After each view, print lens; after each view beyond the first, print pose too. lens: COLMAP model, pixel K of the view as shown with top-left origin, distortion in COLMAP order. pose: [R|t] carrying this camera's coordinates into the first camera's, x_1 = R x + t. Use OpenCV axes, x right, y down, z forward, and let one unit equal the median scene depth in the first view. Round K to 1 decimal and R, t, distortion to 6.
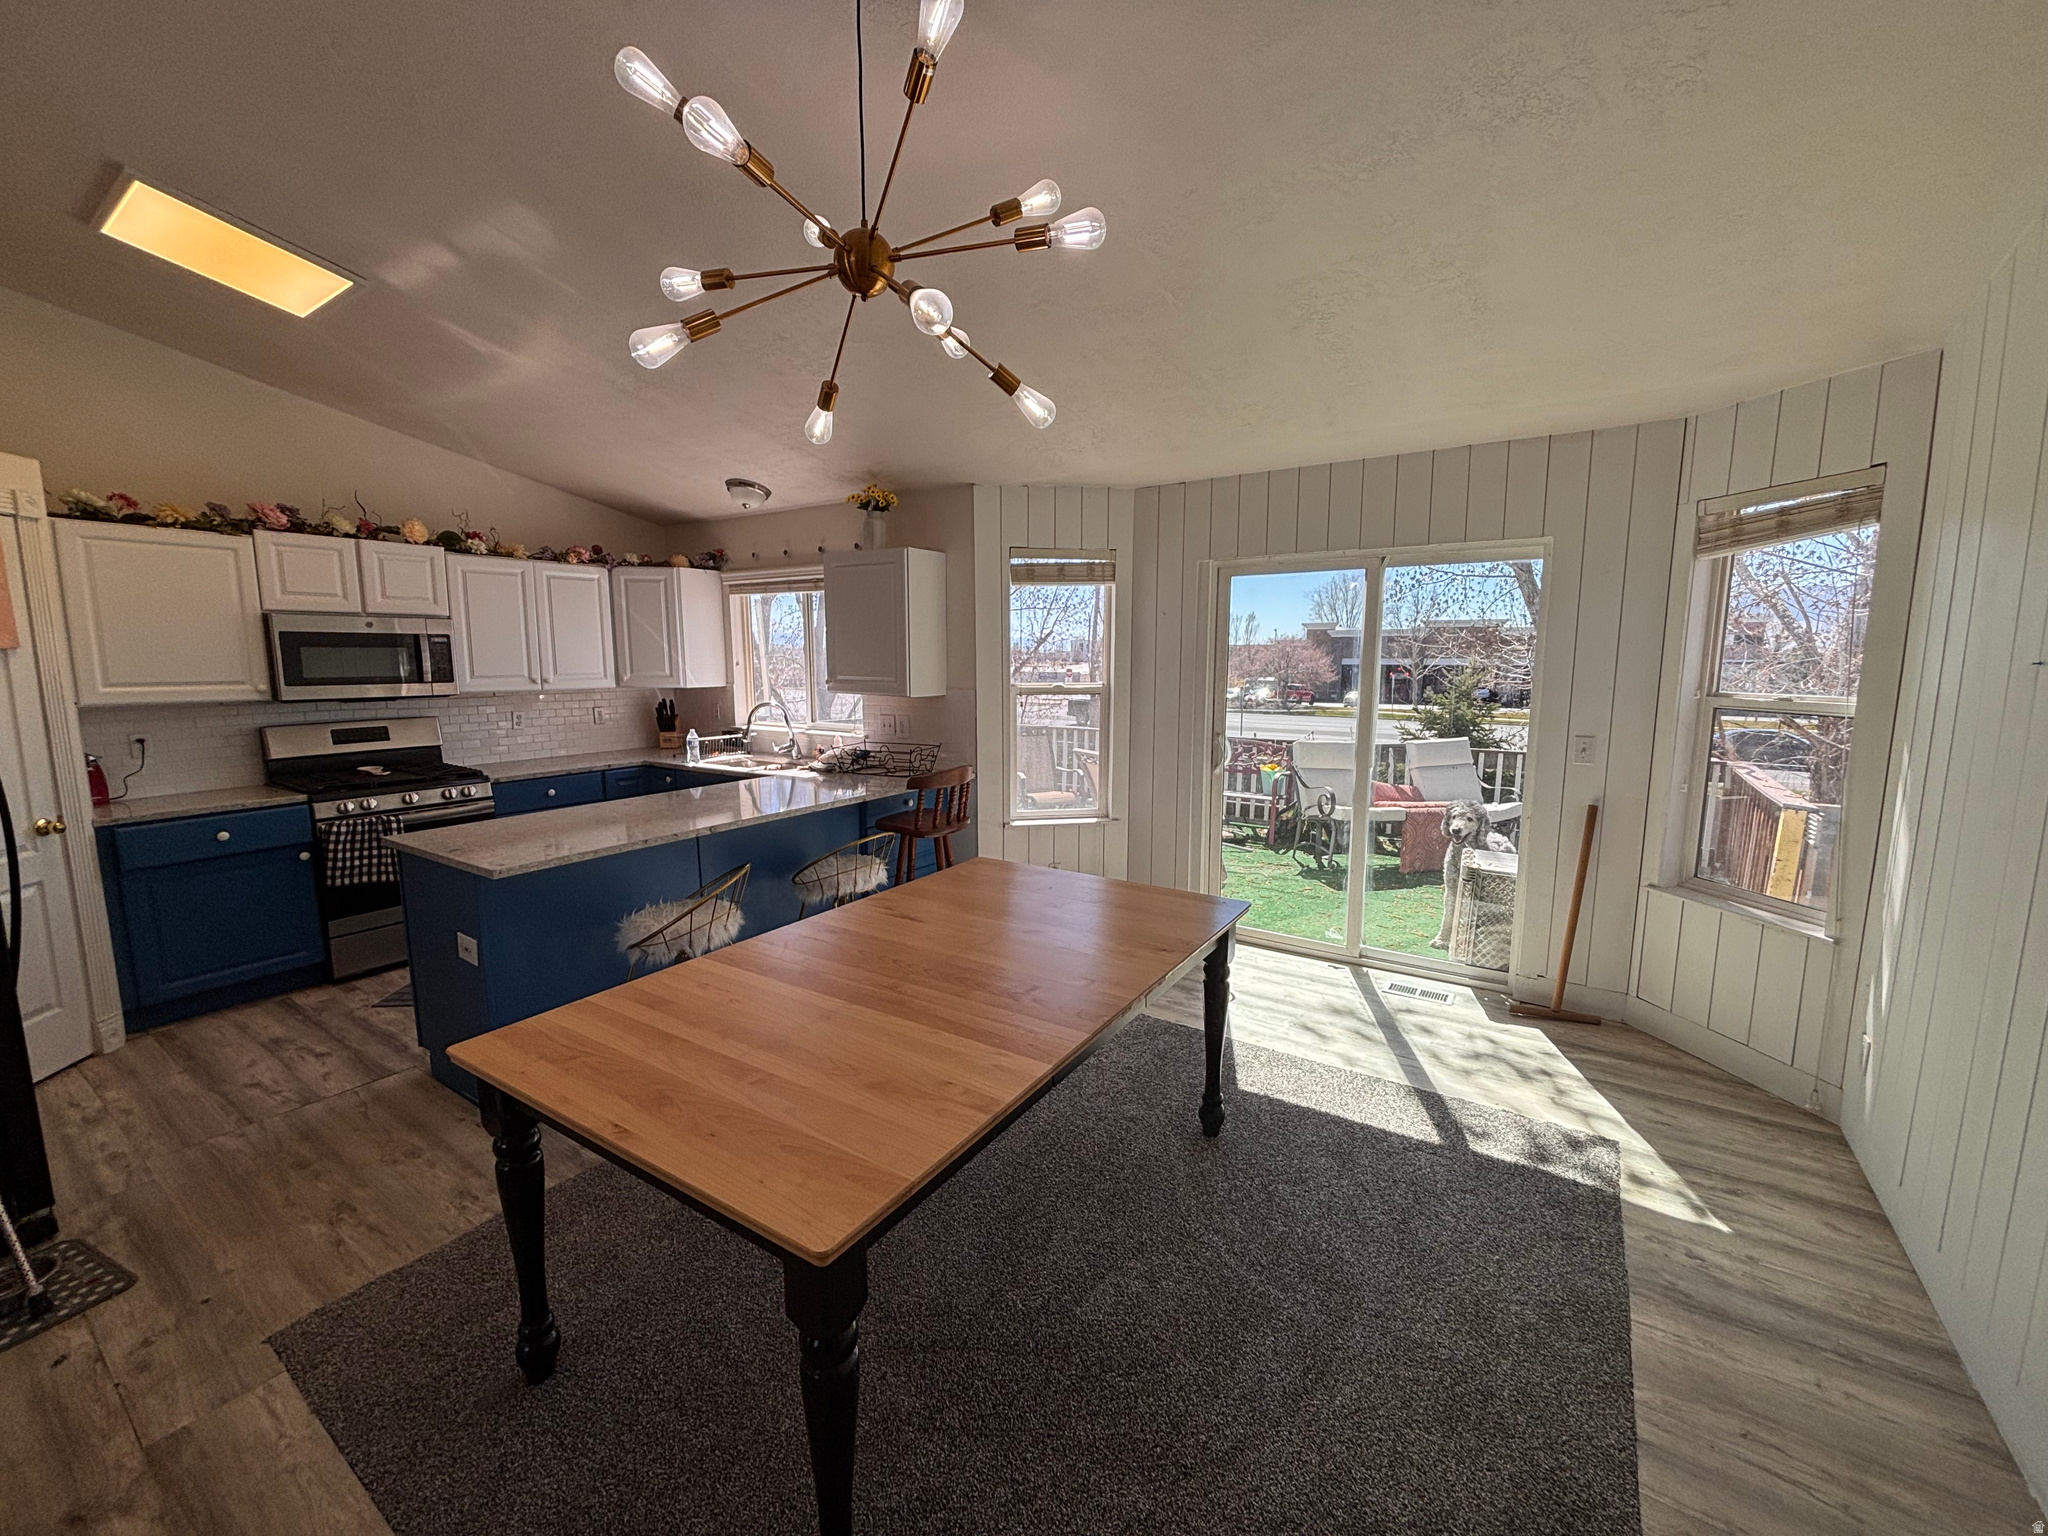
lens RADIAL K [[822.9, 0, 1032.6], [0, 822.9, 764.4], [0, 0, 1]] dist [-0.010198, 0.004758]
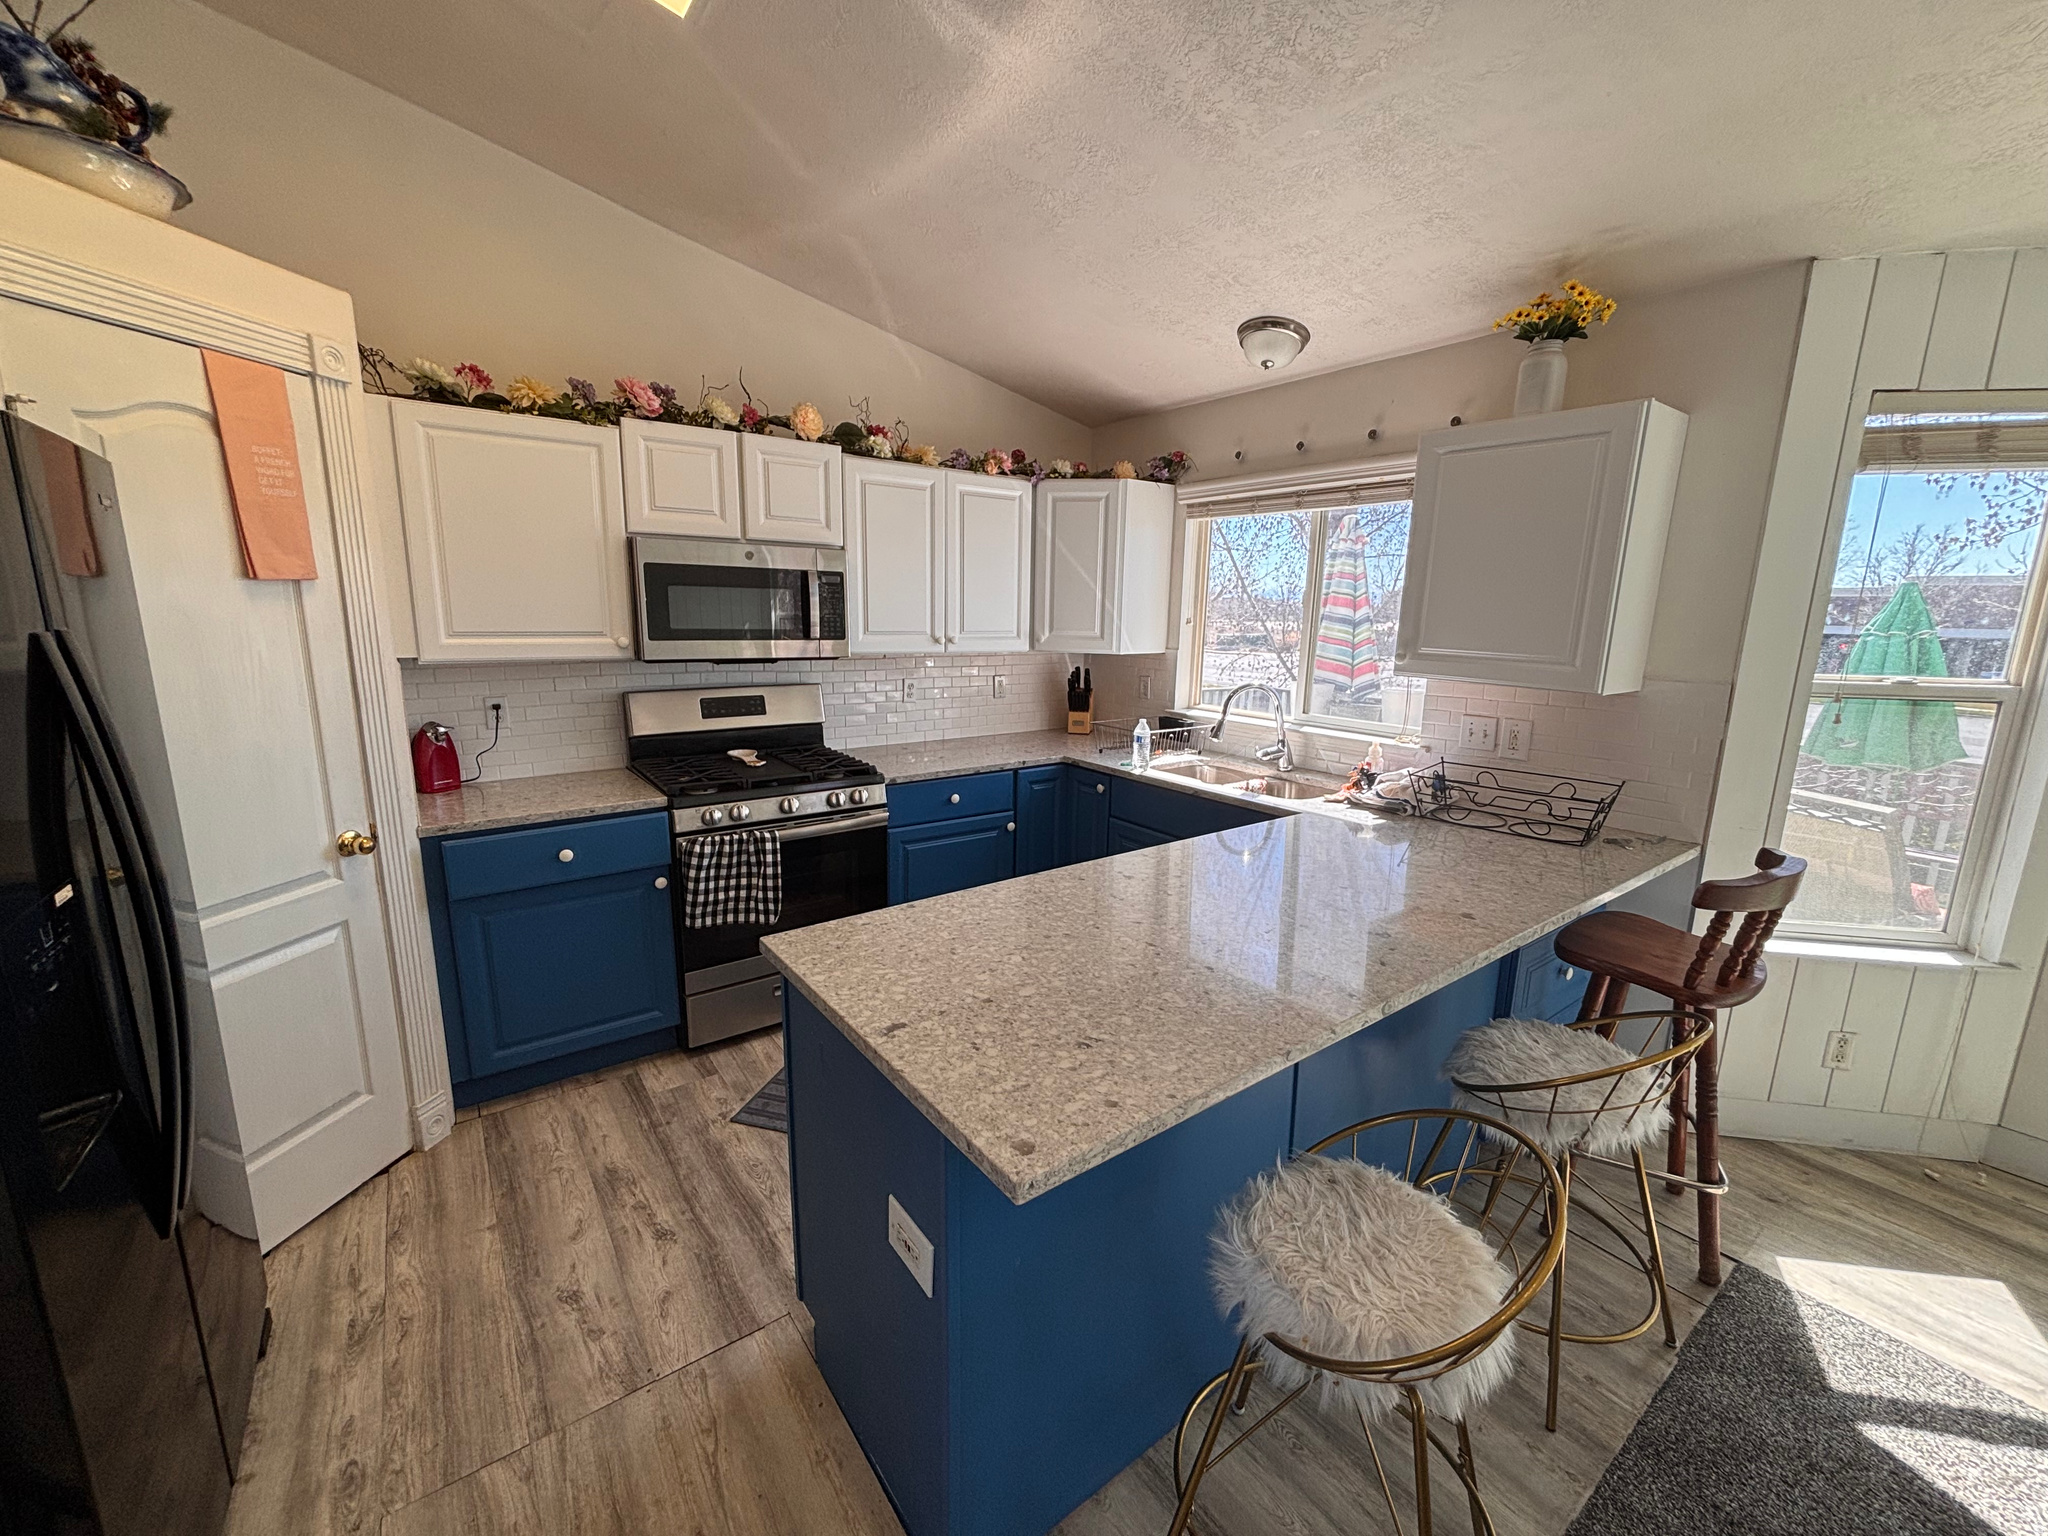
lens RADIAL K [[822.9, 0, 1032.6], [0, 822.9, 764.4], [0, 0, 1]] dist [-0.010198, 0.004758]
pose [[0.942617, 0.079611, -0.324245, -0.341092], [-0.062654, 0.996081, 0.062423, -0.051161], [0.327944, -0.038526, 0.943911, 0.410823]]
